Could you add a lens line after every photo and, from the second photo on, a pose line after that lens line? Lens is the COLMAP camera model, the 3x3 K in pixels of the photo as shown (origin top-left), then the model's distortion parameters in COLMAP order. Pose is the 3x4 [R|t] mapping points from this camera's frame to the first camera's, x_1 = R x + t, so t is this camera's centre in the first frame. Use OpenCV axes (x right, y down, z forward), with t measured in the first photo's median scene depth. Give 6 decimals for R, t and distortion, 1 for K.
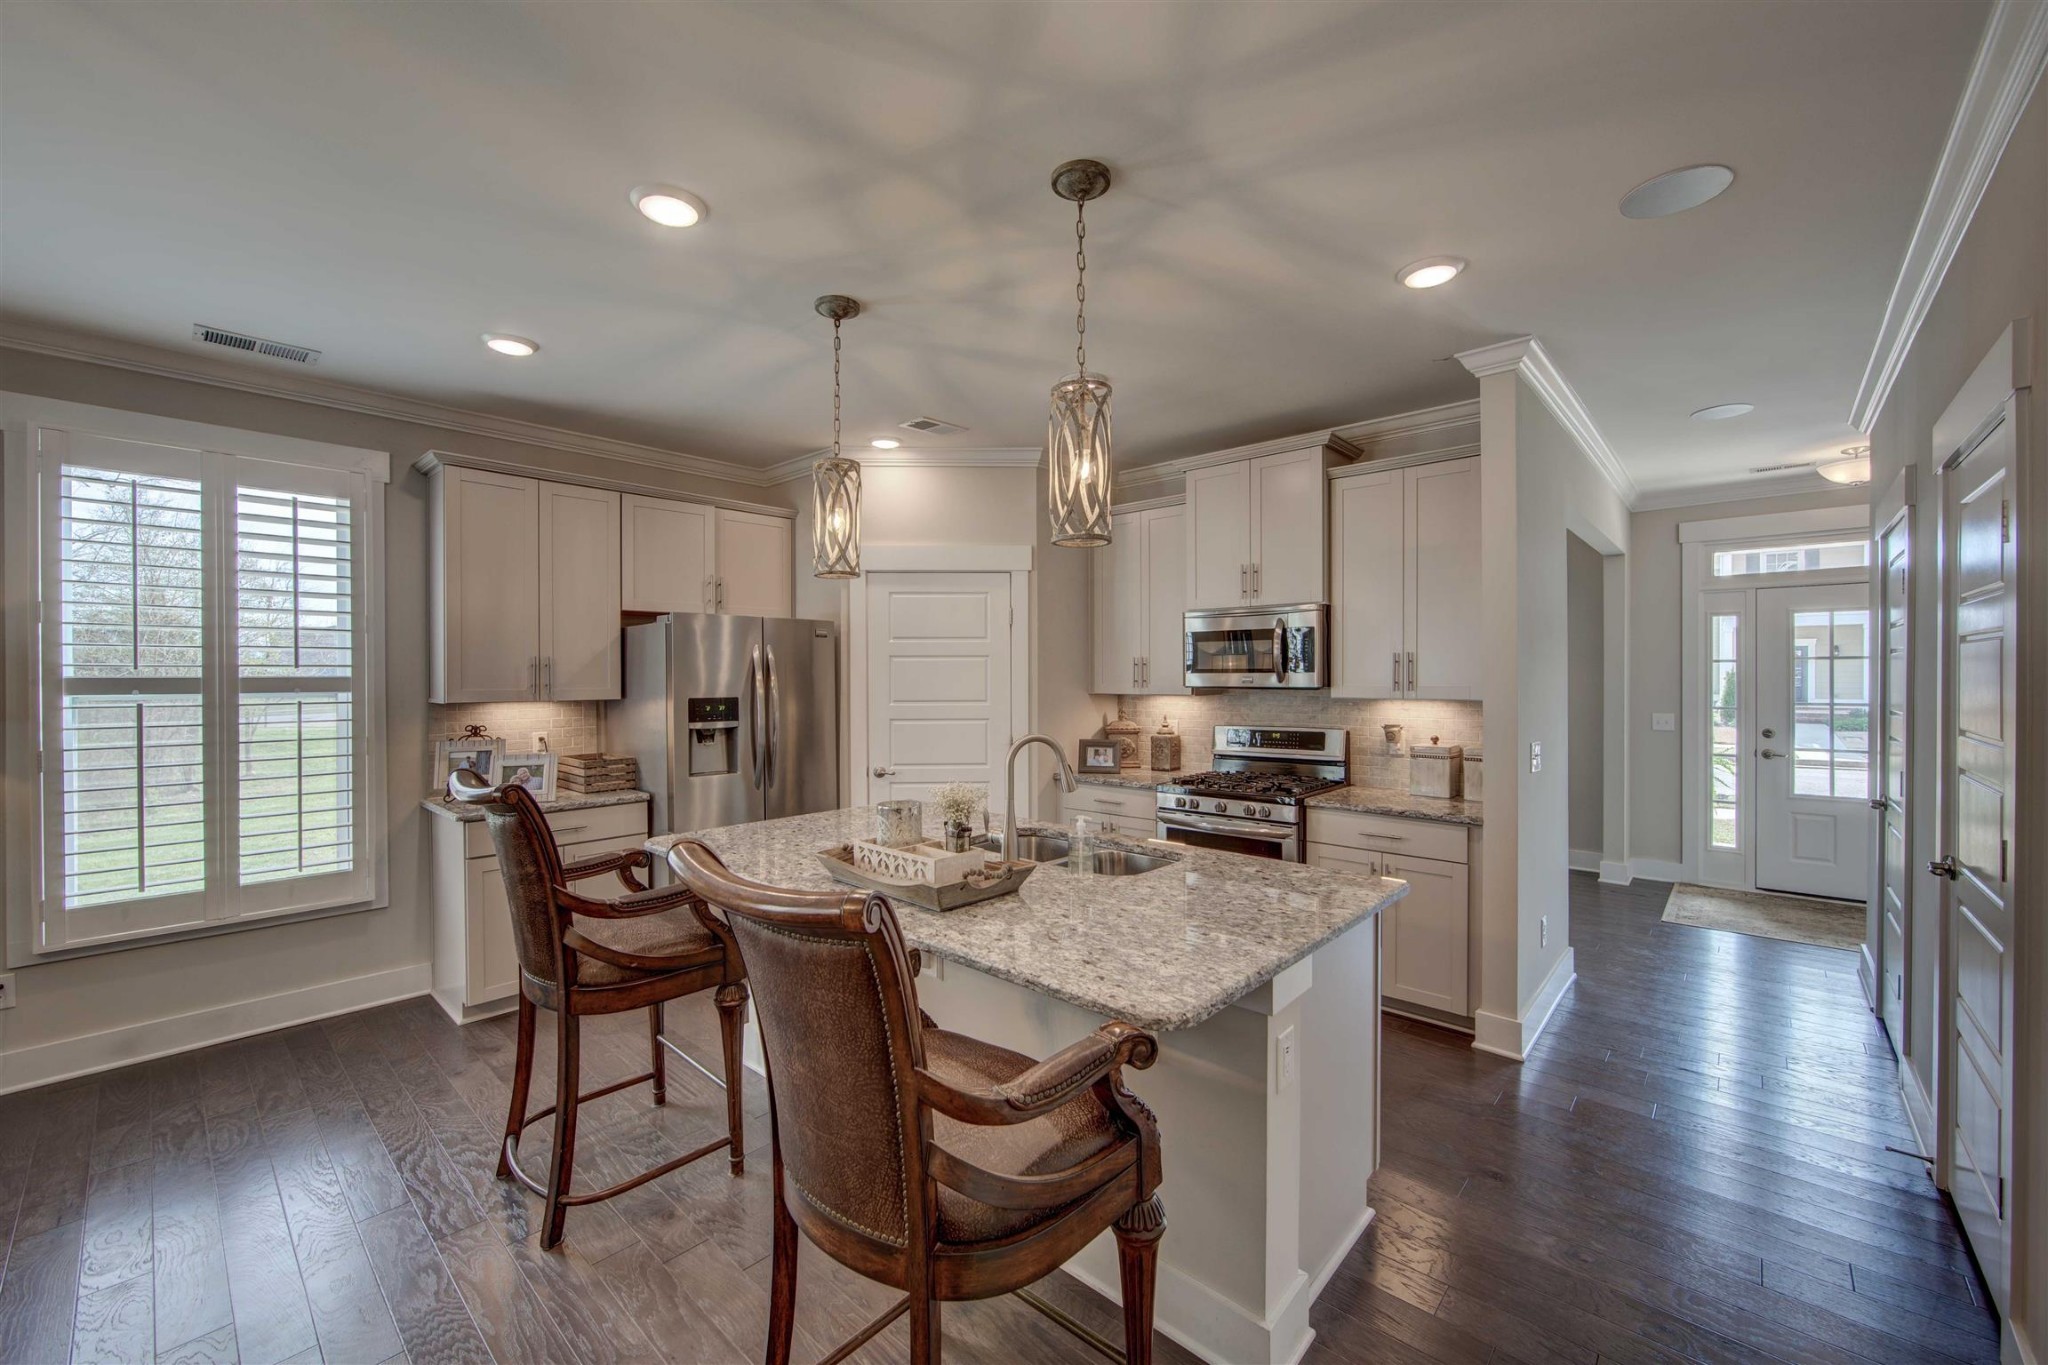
lens RADIAL K [[825.3, 0, 1026.0], [0, 825.3, 684.1], [0, 0, 1]] dist [-0.011156, 0.001179]
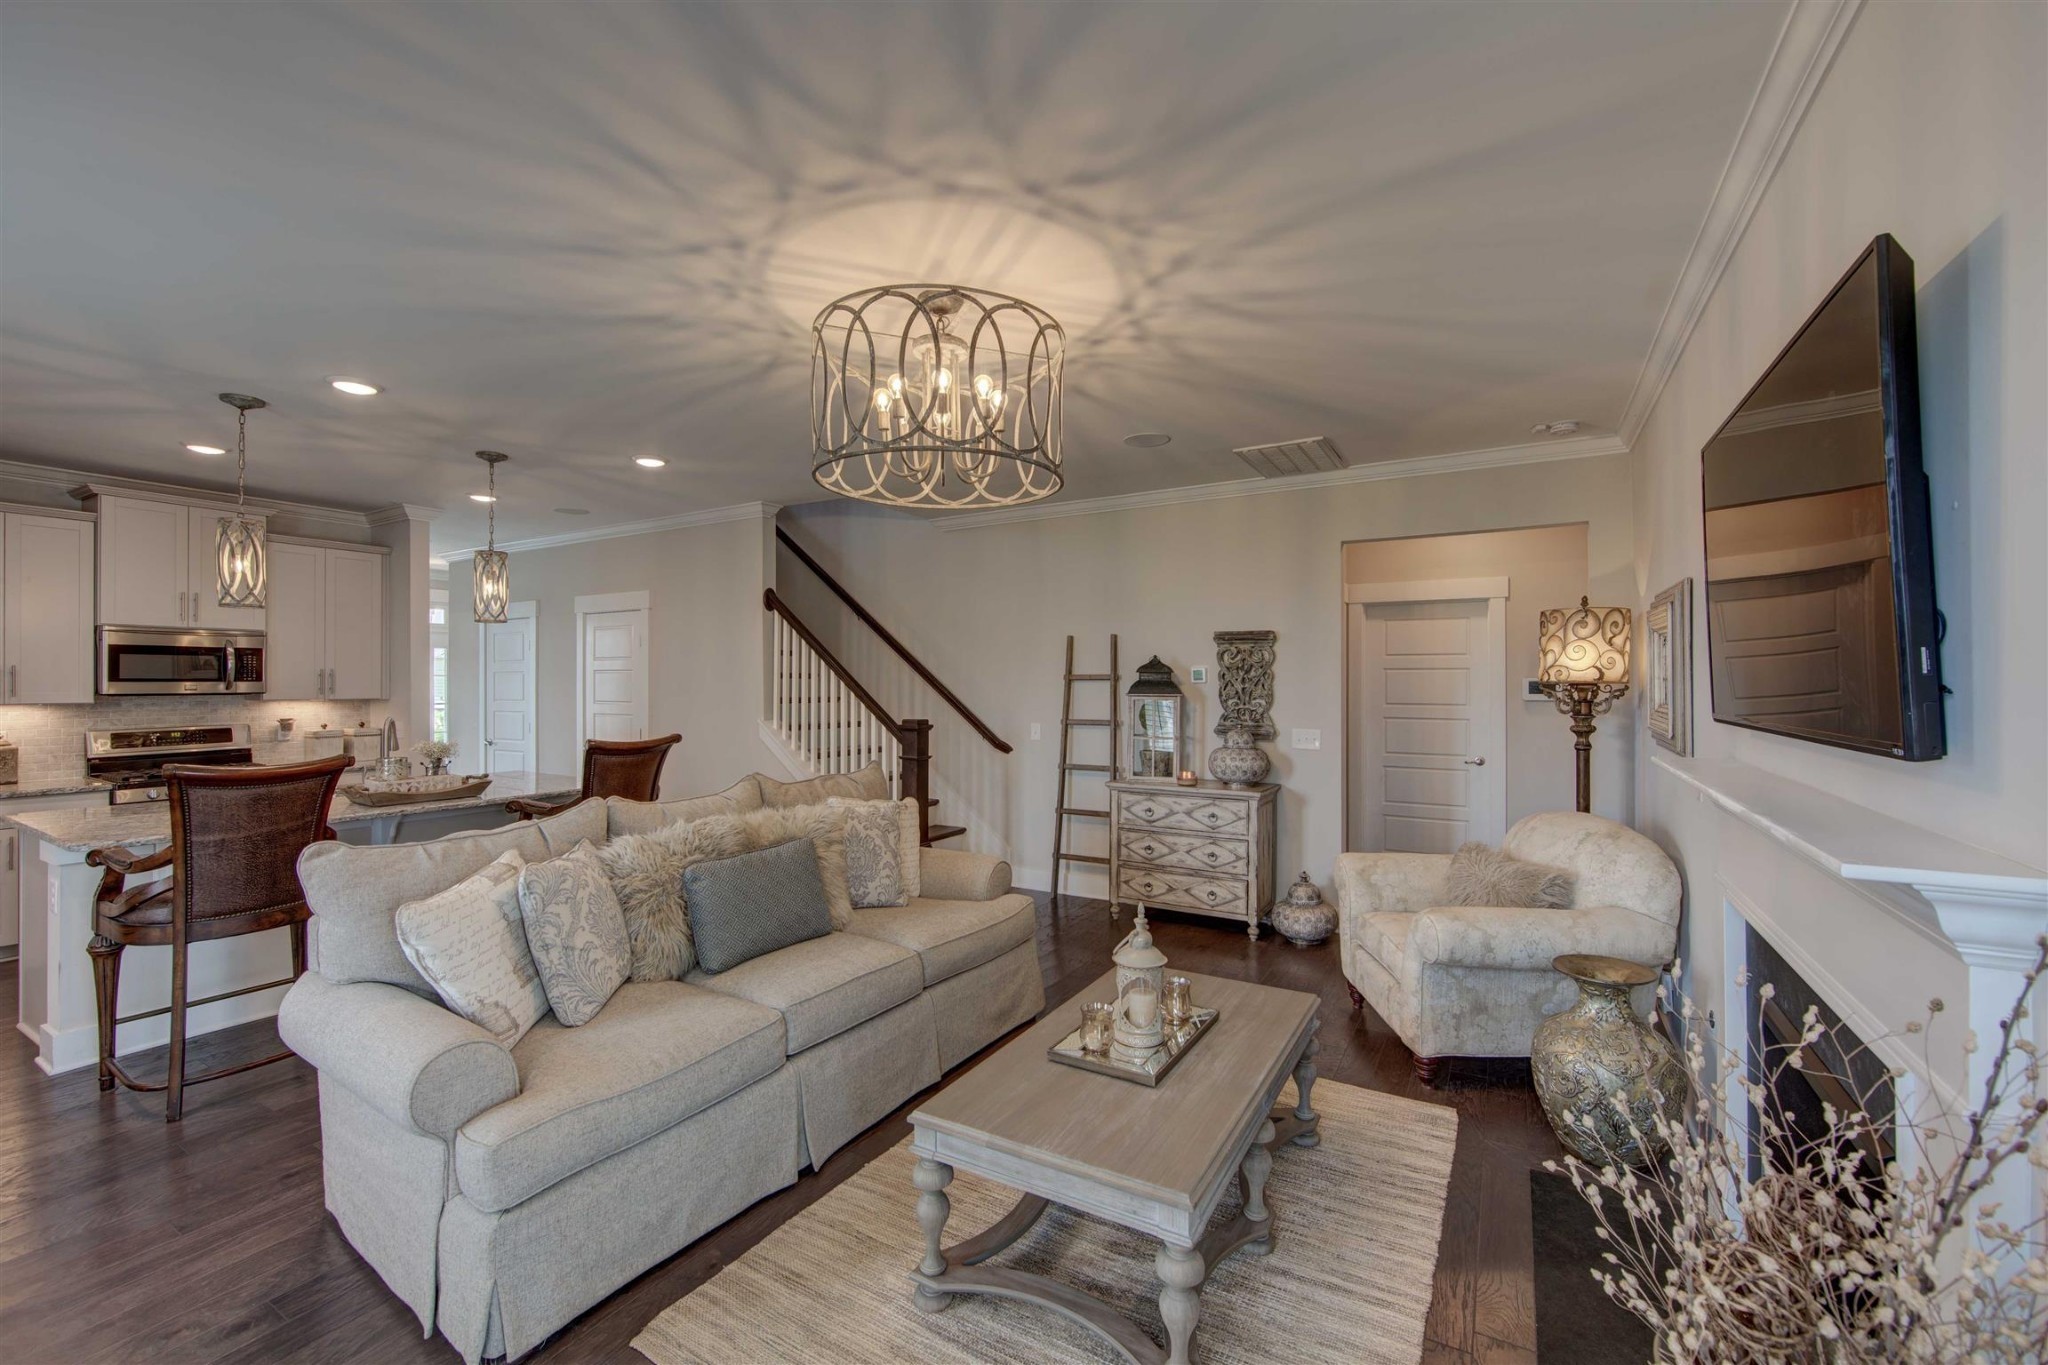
lens RADIAL K [[825.3, 0, 988.0], [0, 825.3, 679.6], [0, 0, 1]] dist [-0.011156, 0.001179]
pose [[-0.169234, 0.005555, 0.985560, -1.224888], [0.010861, 0.999934, -0.003771, -0.000421], [-0.985516, 0.010066, -0.169283, 0.047072]]
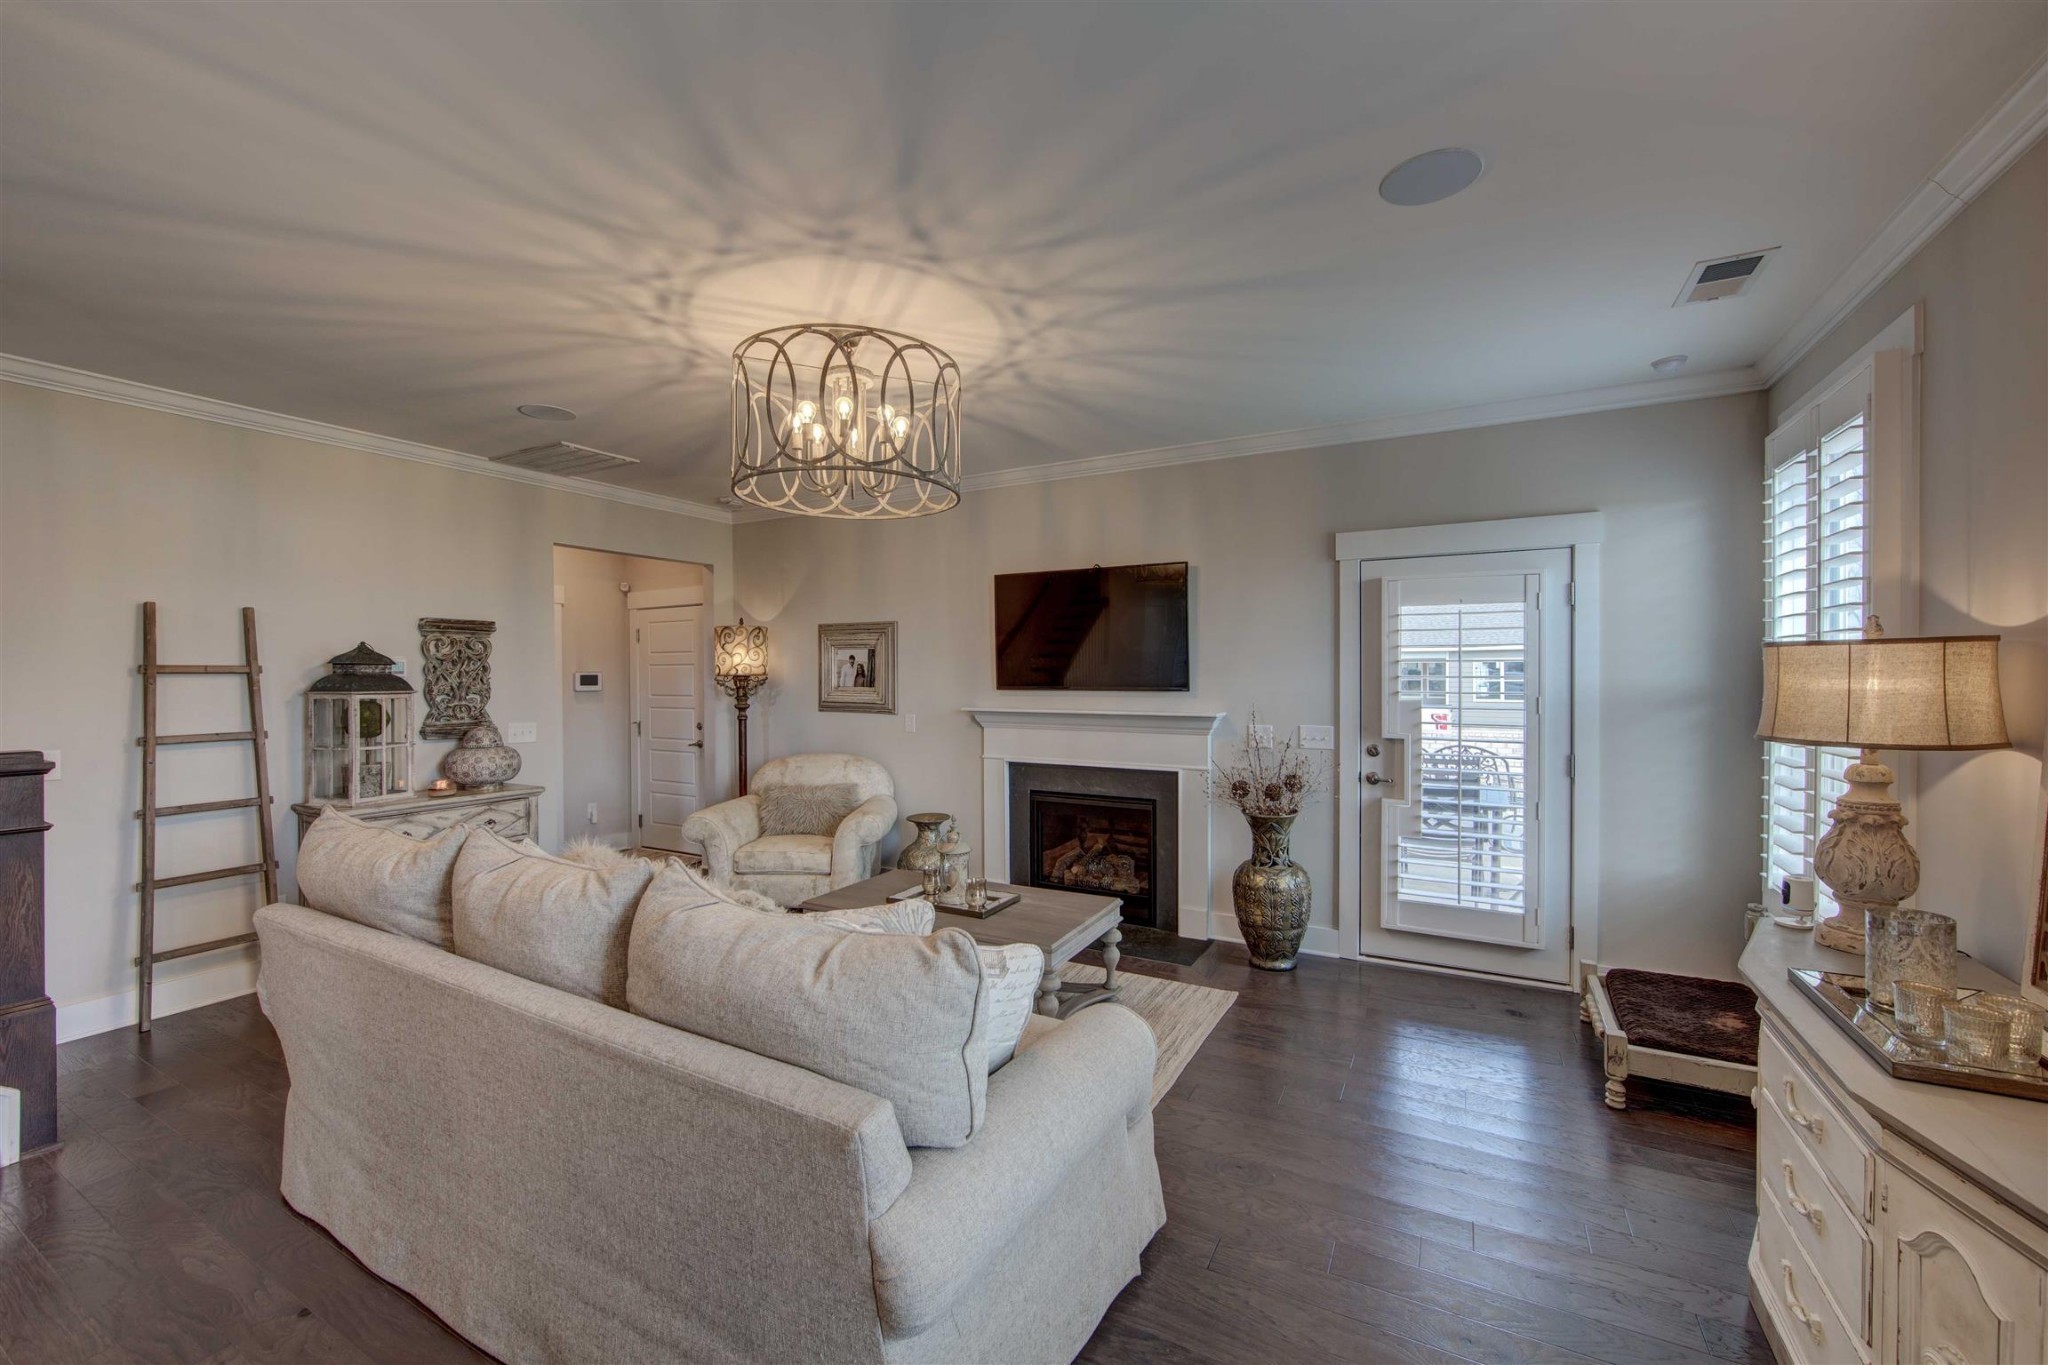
lens RADIAL K [[825.3, 0, 1026.7], [0, 825.3, 684.9], [0, 0, 1]] dist [-0.011156, 0.001179]
pose [[-0.975263, 0.010073, -0.220816, -0.537053], [0.005039, 0.999715, 0.023346, -0.007770], [0.220988, 0.021656, -0.975036, 0.759593]]
